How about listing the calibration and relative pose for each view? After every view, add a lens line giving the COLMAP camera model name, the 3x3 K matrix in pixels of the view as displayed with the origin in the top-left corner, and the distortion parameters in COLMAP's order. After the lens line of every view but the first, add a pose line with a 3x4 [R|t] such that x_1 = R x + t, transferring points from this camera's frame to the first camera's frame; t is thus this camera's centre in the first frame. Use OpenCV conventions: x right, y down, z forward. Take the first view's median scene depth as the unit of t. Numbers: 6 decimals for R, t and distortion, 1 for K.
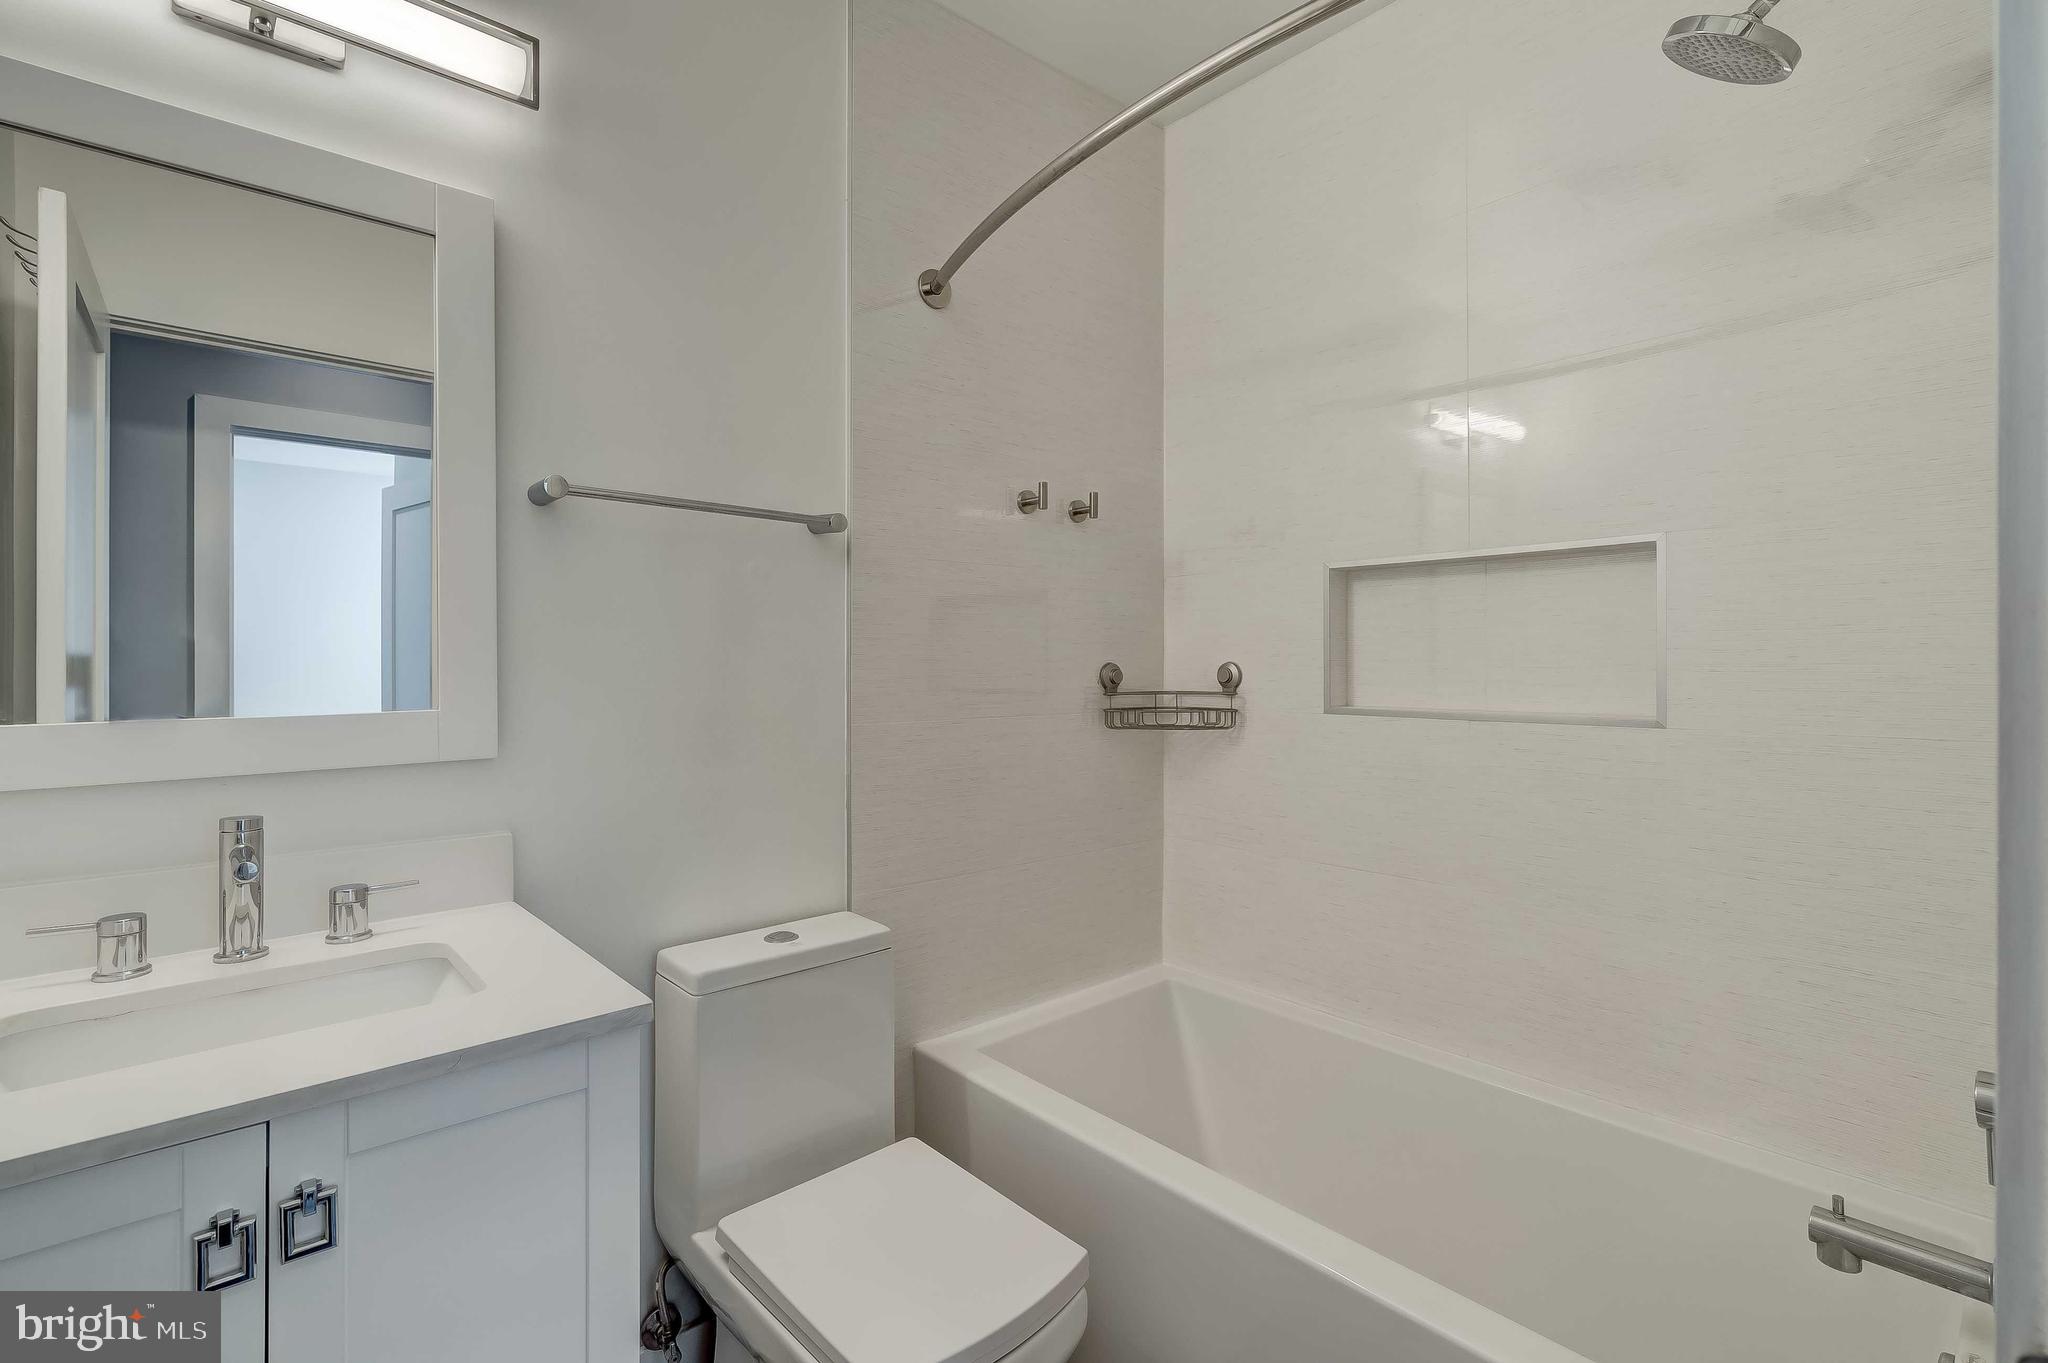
lens RADIAL K [[930.2, 0, 1019.4], [0, 930.2, 662.9], [0, 0, 1]] dist [0.000401, 0.000346]
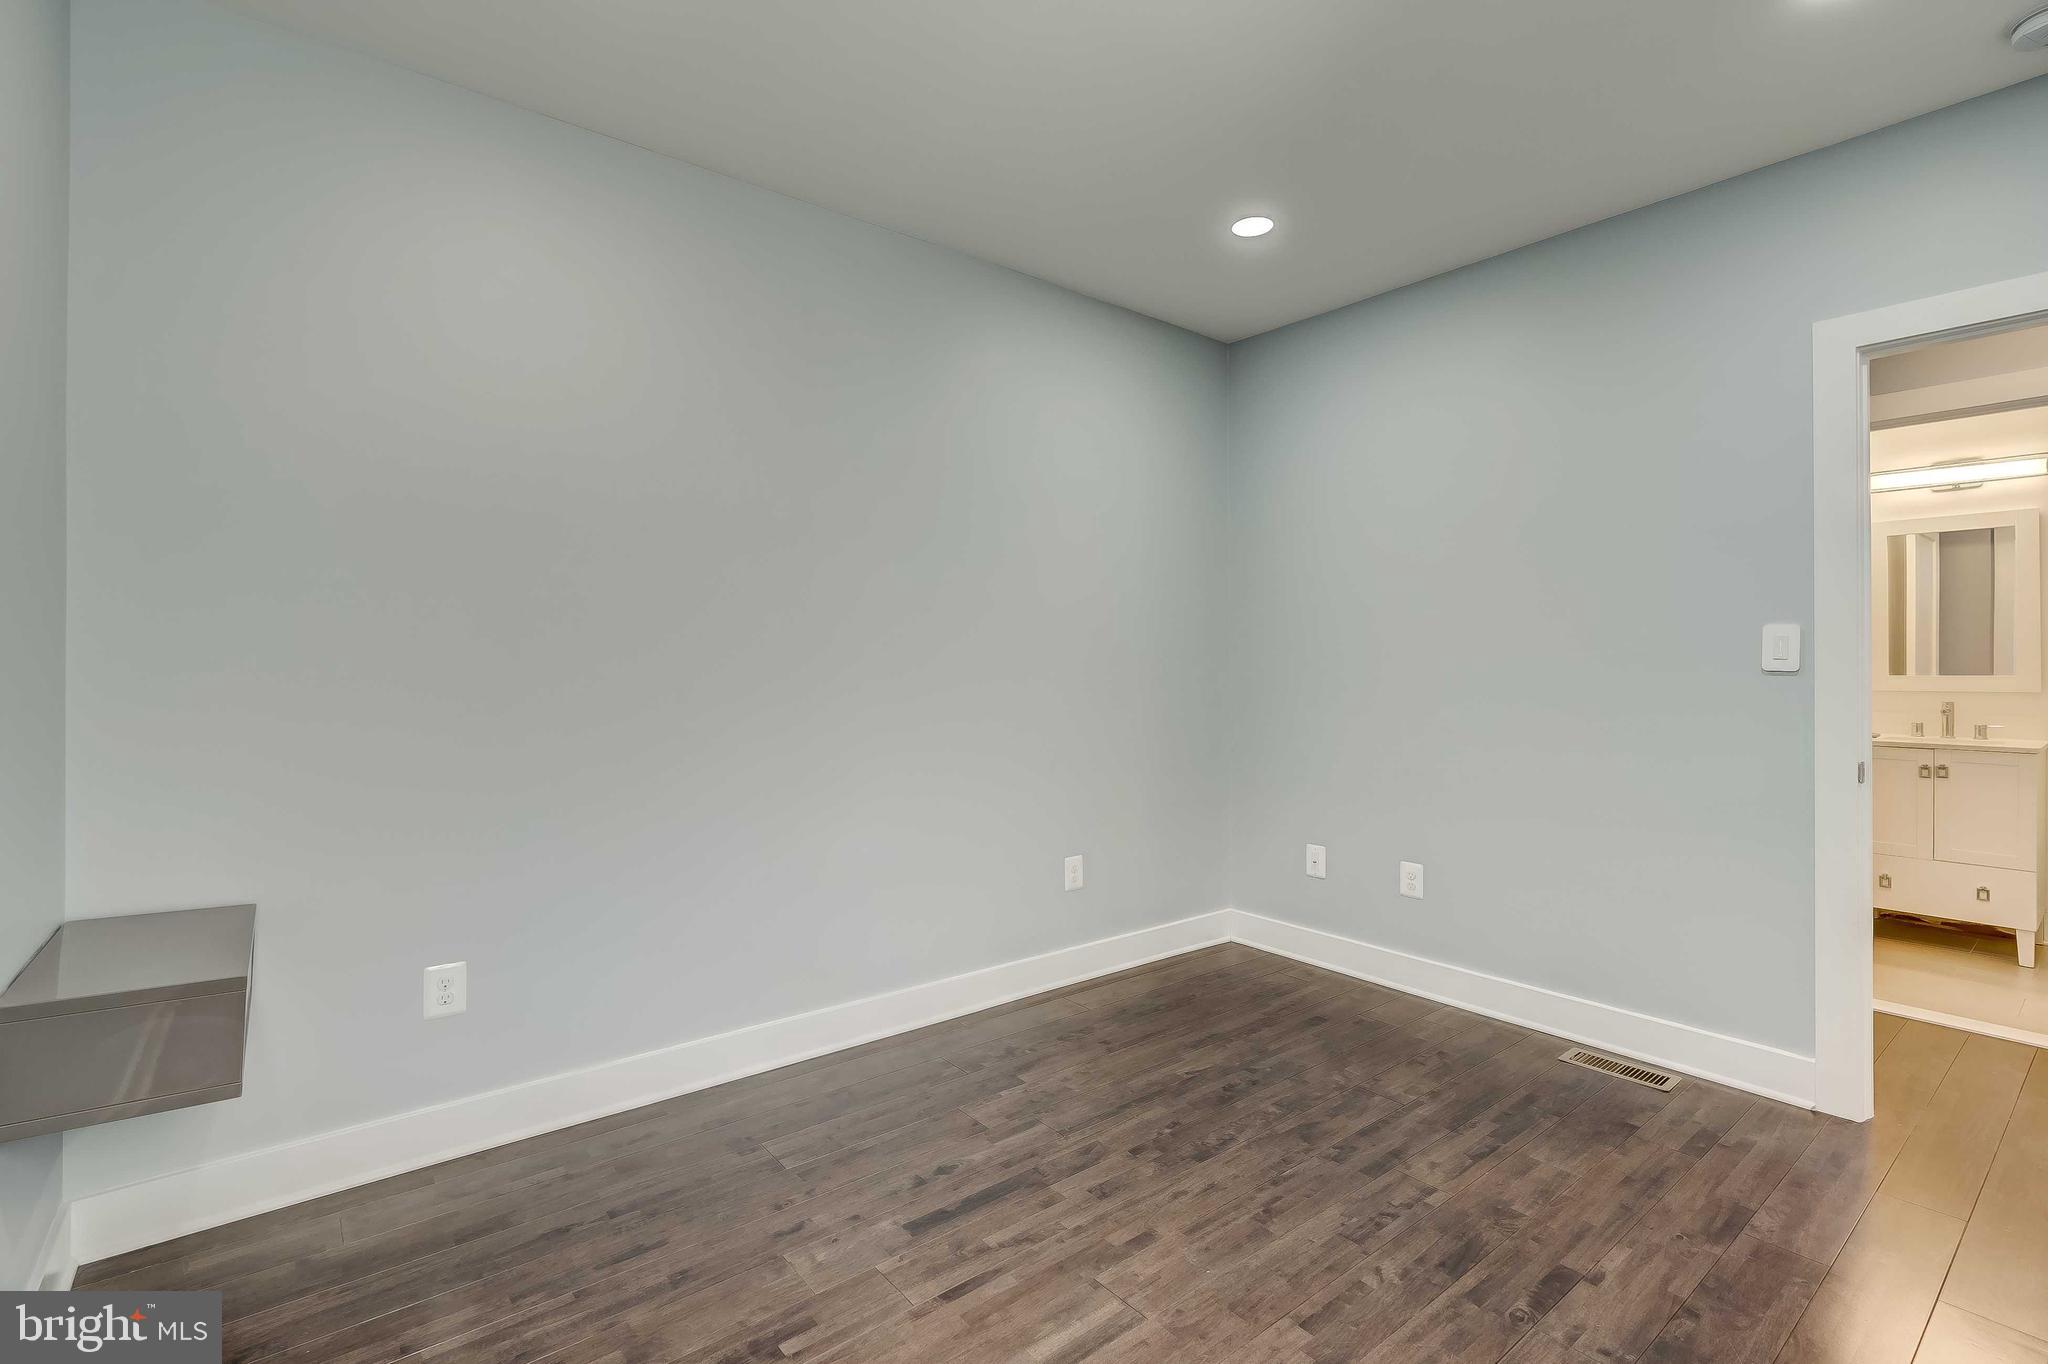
lens RADIAL K [[930.2, 0, 1019.4], [0, 930.2, 663.4], [0, 0, 1]] dist [0.000401, 0.000346]
pose [[-0.036716, 0.003610, -0.999319, 3.160031], [0.001176, 0.999993, 0.003570, -0.013116], [0.999325, -0.001045, -0.036720, -2.705210]]
